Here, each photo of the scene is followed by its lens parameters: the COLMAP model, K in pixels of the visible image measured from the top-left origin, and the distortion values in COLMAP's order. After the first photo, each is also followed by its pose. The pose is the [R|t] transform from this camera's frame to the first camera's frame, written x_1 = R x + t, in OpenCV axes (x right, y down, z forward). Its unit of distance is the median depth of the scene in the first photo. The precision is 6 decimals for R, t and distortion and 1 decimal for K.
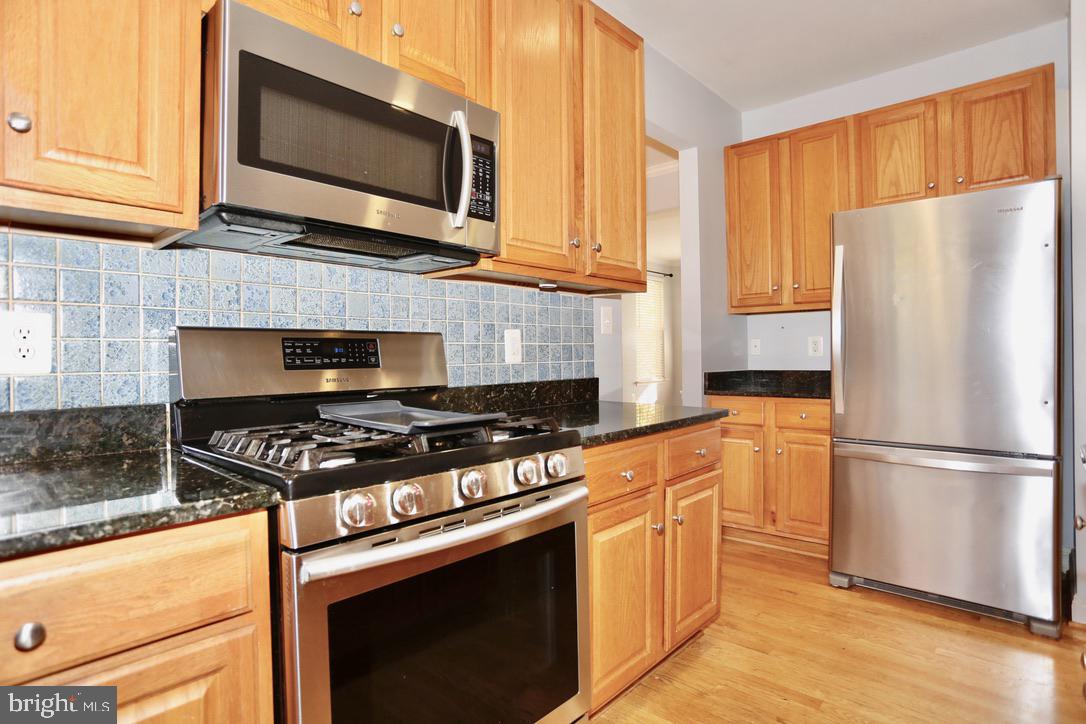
lens RADIAL K [[590.2, 0, 537.8], [0, 590.2, 358.6], [0, 0, 1]] dist [-0.034483, -0.000010]
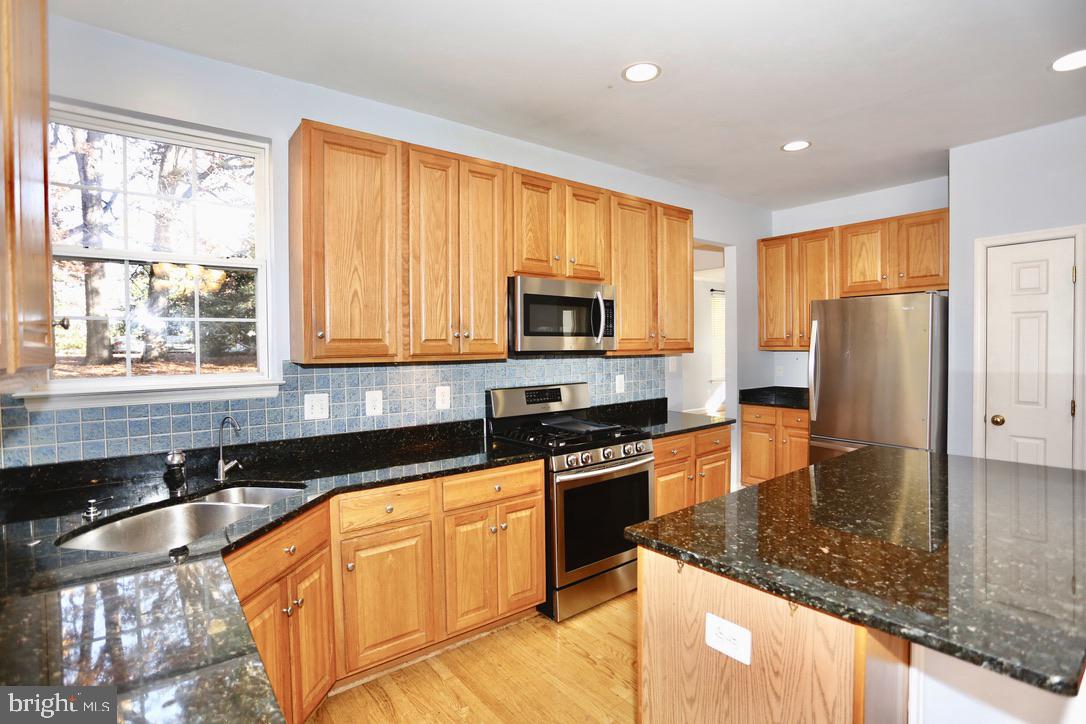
lens RADIAL K [[543.5, 0, 547.3], [0, 543.5, 360.8], [0, 0, 1]] dist [-0.035641, 0.001581]
pose [[0.987881, 0.003777, -0.155167, -0.002311], [0.000642, 0.999596, 0.028419, -0.179269], [0.155212, -0.028174, 0.987479, -0.952528]]
